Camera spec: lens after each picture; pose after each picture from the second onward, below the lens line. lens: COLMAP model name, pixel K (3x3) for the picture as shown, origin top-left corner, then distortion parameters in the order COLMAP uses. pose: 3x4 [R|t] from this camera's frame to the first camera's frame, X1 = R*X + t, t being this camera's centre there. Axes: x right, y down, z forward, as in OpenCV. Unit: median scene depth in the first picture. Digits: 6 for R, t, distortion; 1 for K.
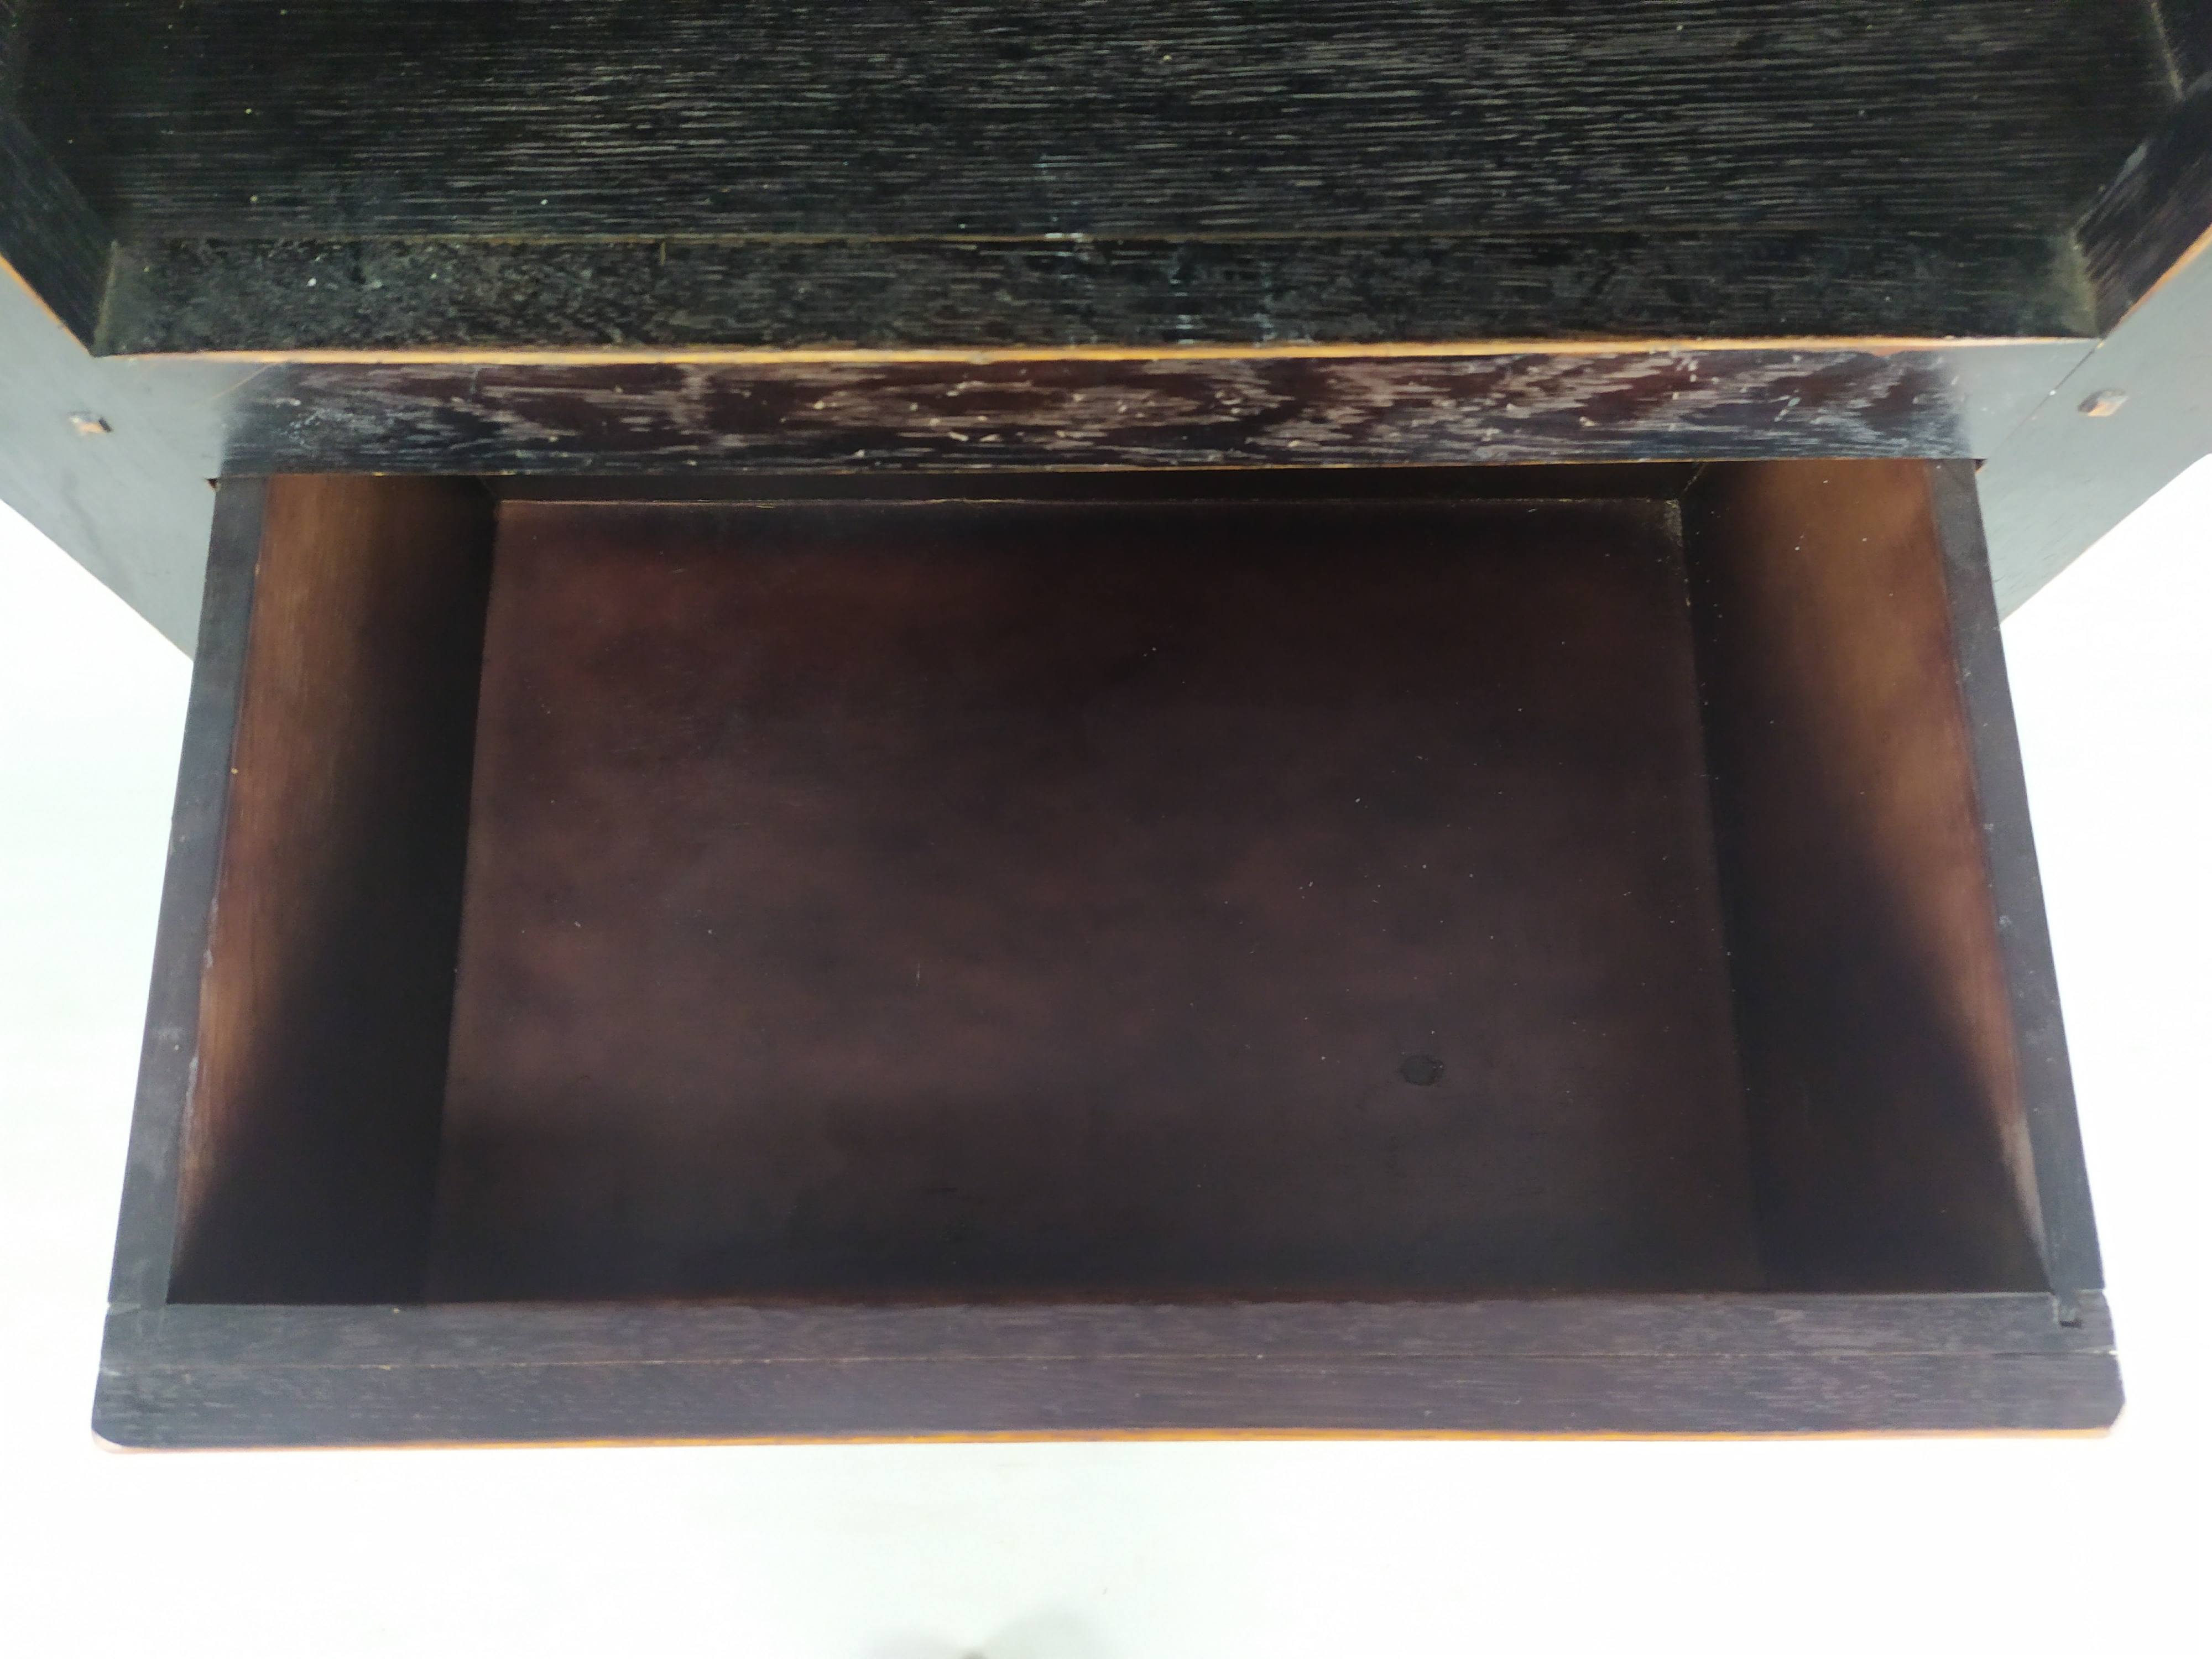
lens RADIAL K [[1691.2, 0, 1098.4], [0, 1691.2, 829.1], [0, 0, 1]] dist [0.097002, -0.143247]
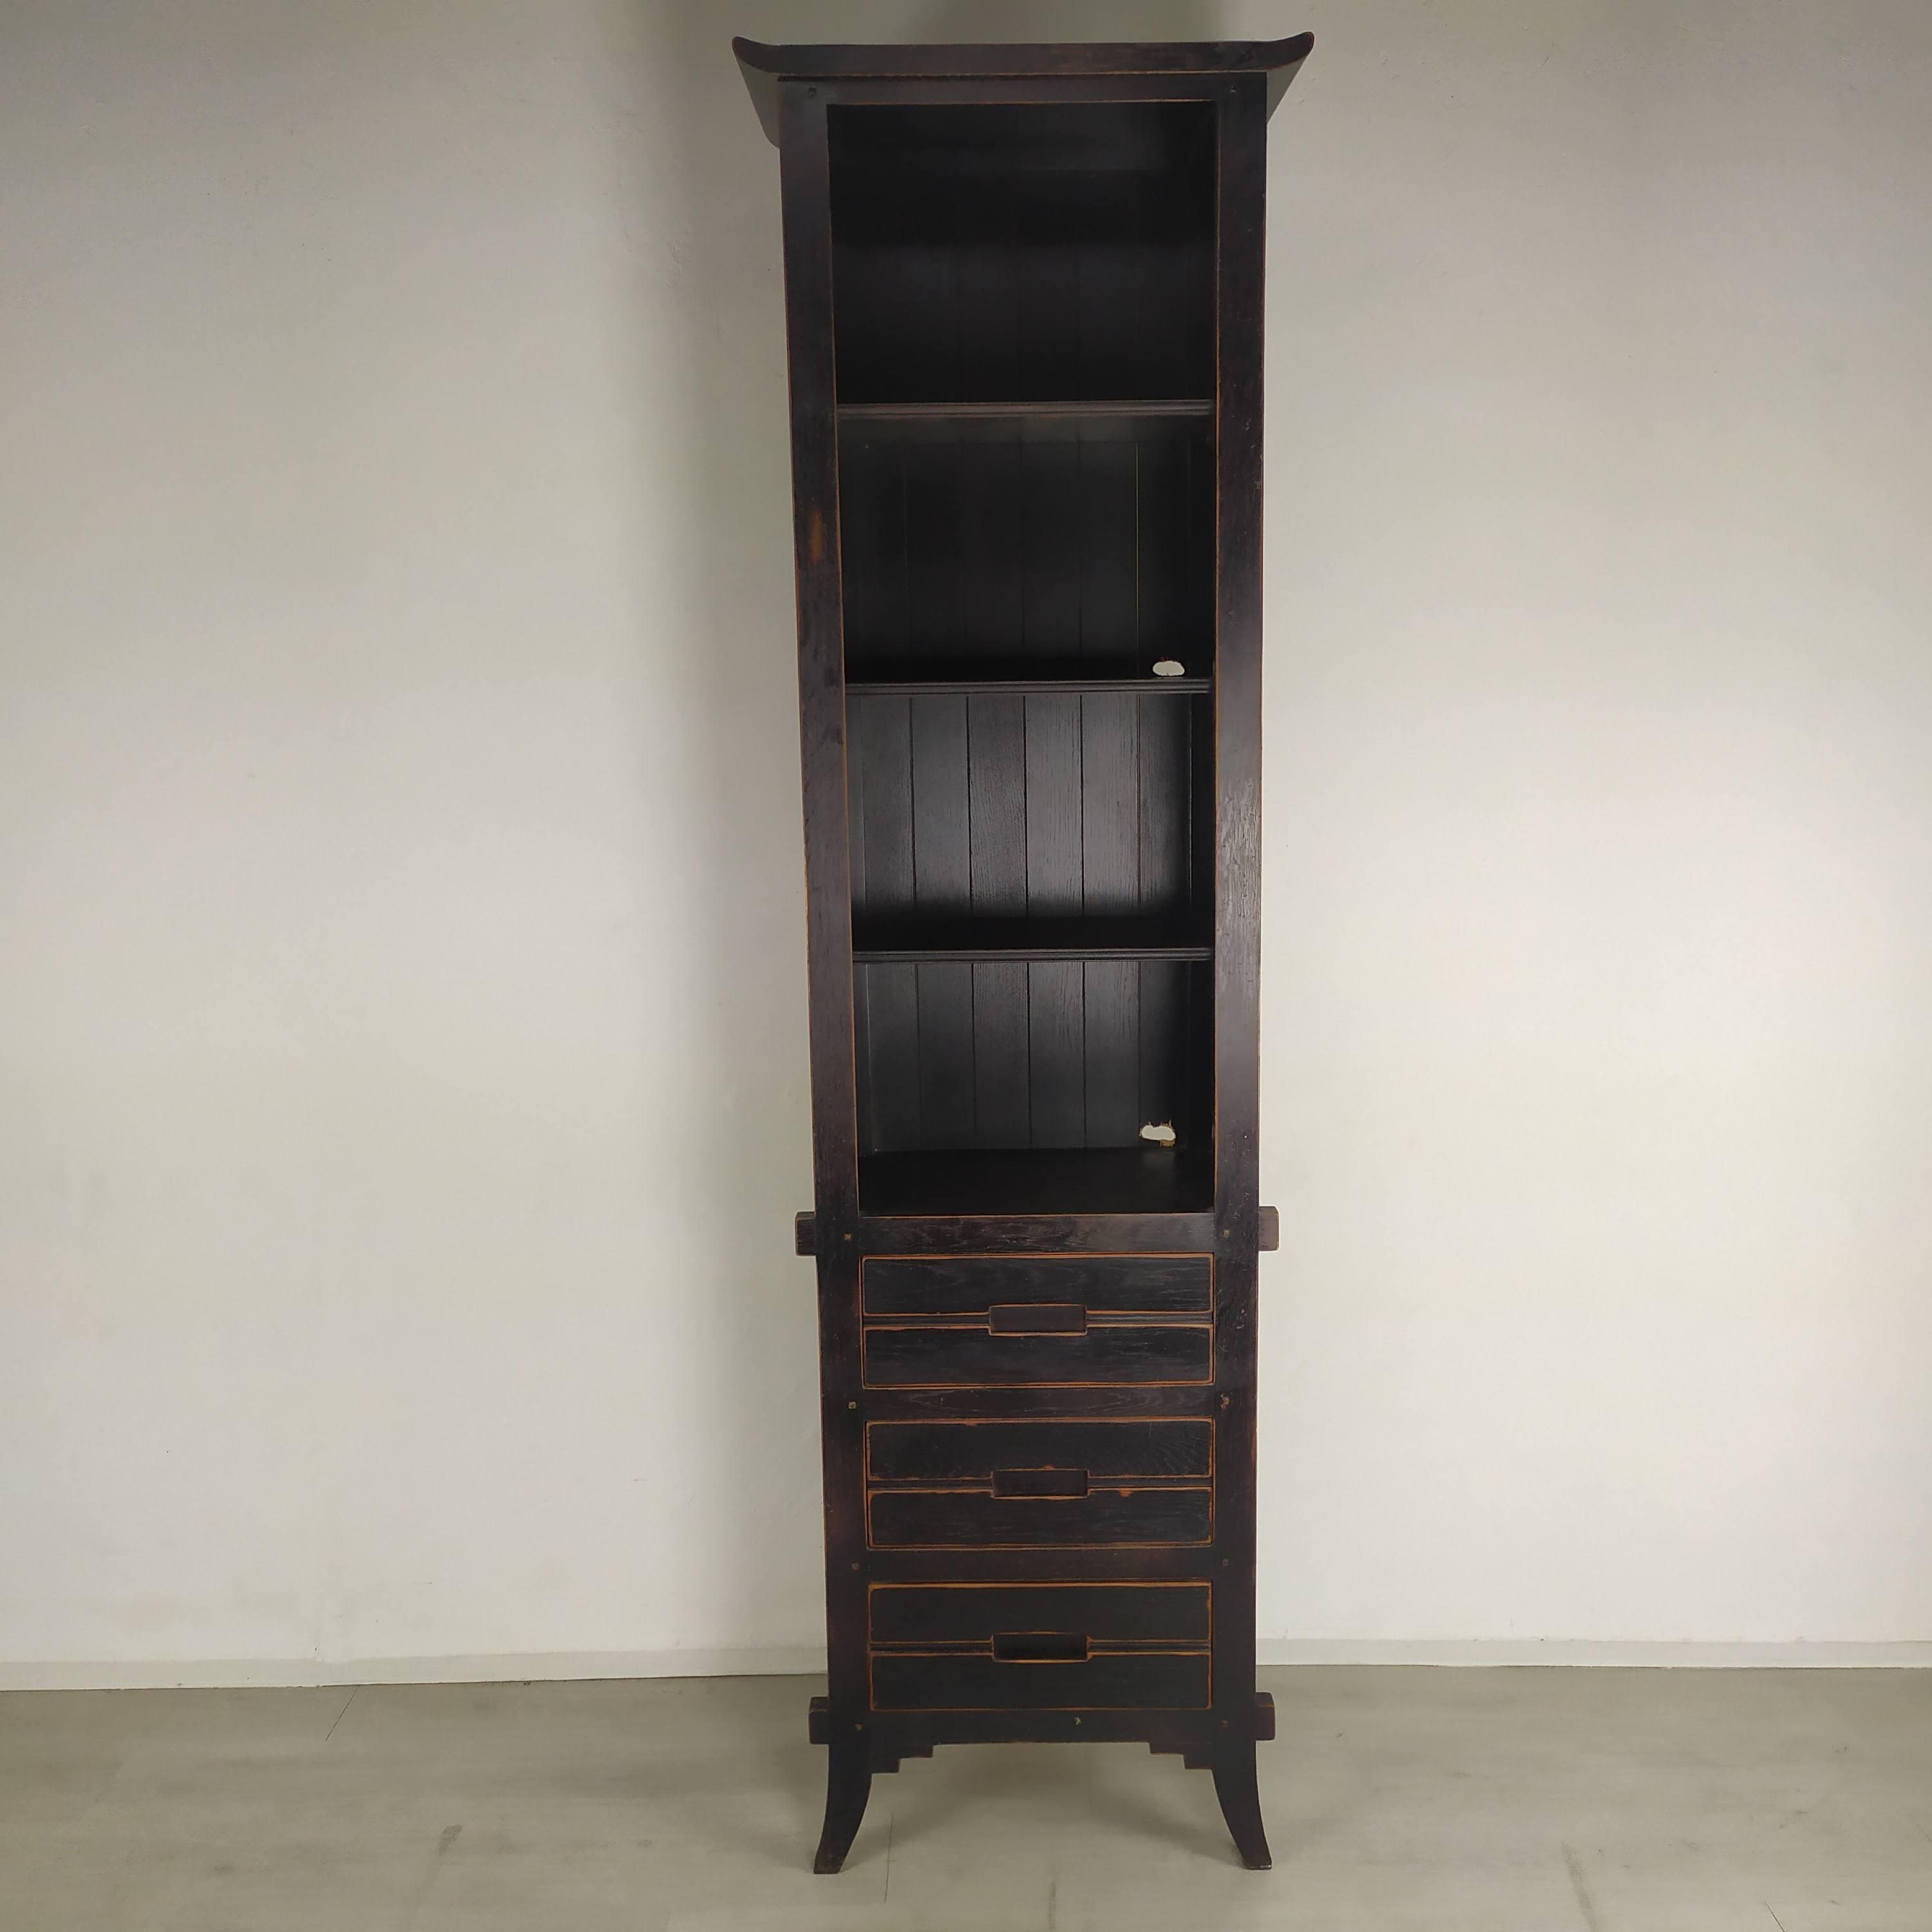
lens RADIAL K [[1974.5, 0, 981.5], [0, 1974.5, 975.9], [0, 0, 1]] dist [0.052320, 0.002078]
pose [[0.999388, -0.024534, -0.024926, 0.007690], [-0.010217, 0.476820, -0.878941, 4.915999], [0.033449, 0.878658, 0.476278, -2.714794]]
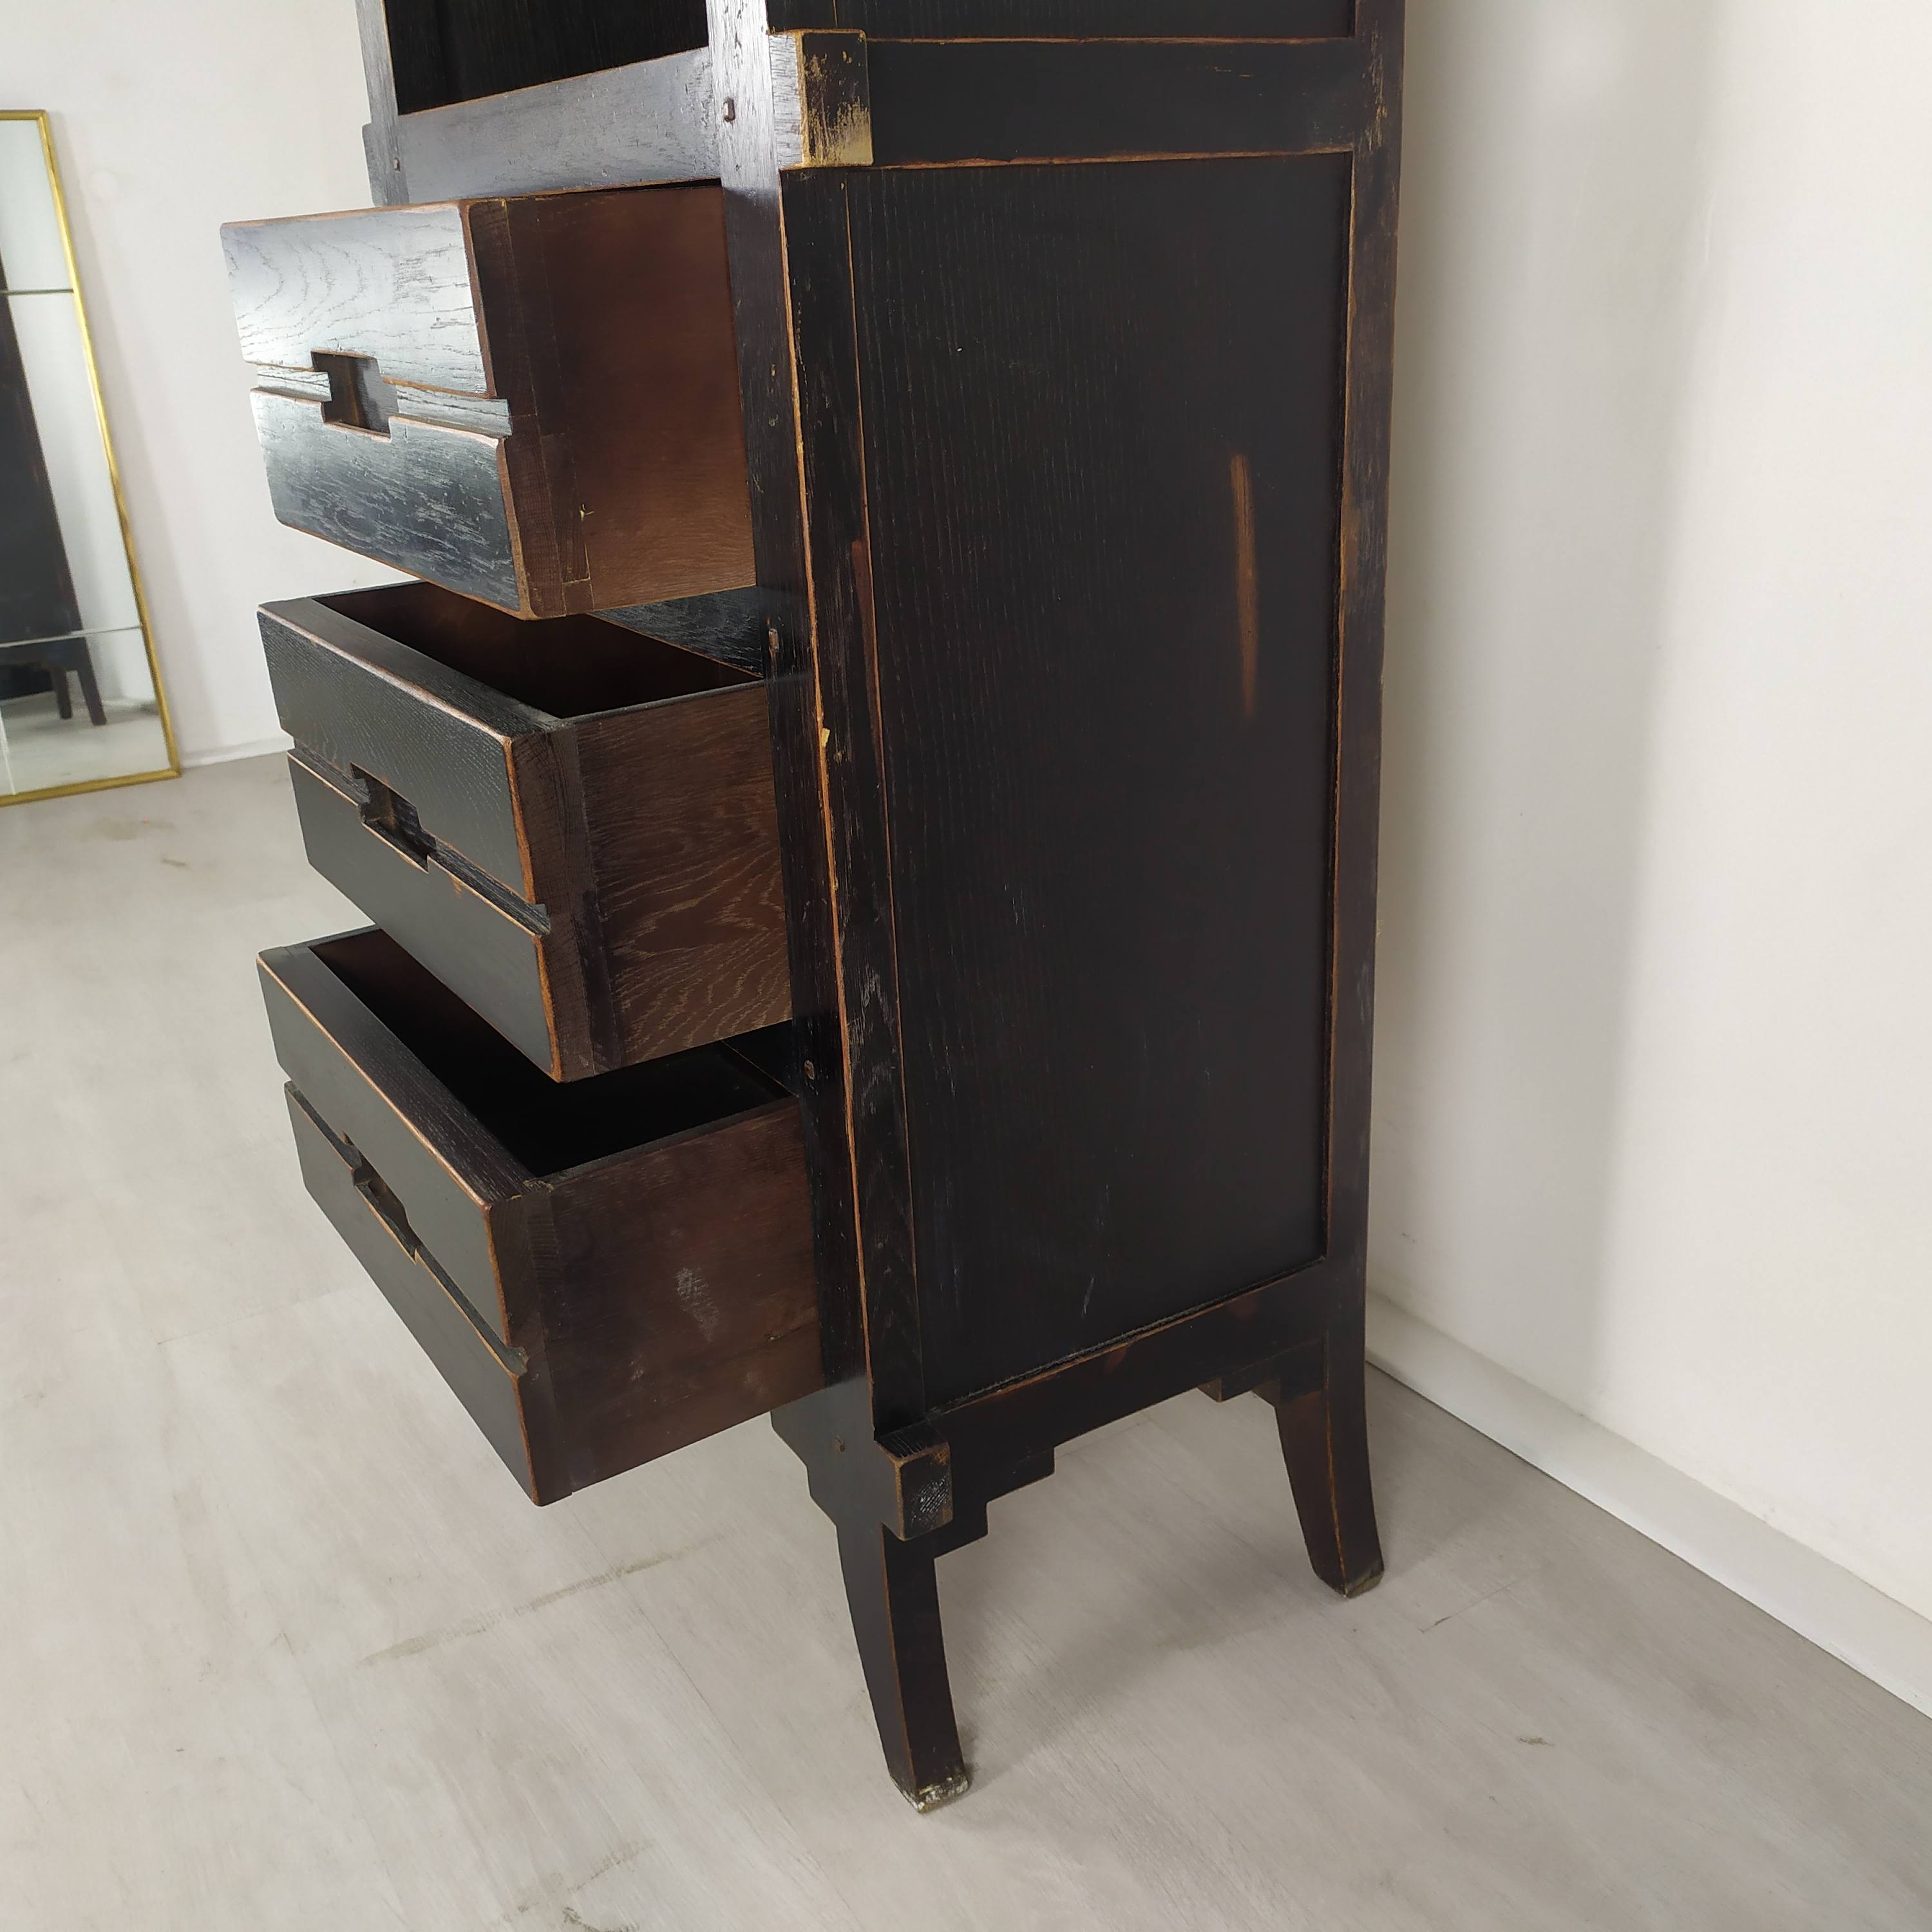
lens RADIAL K [[1958.3, 0, 966.0], [0, 1958.3, 966.0], [0, 0, 1]] dist [0.037159, 0.022413]
pose [[0.507858, 0.269007, -0.818362, 2.723234], [-0.796937, 0.507404, -0.327771, 0.699345], [0.327067, 0.818643, 0.472070, 0.874202]]
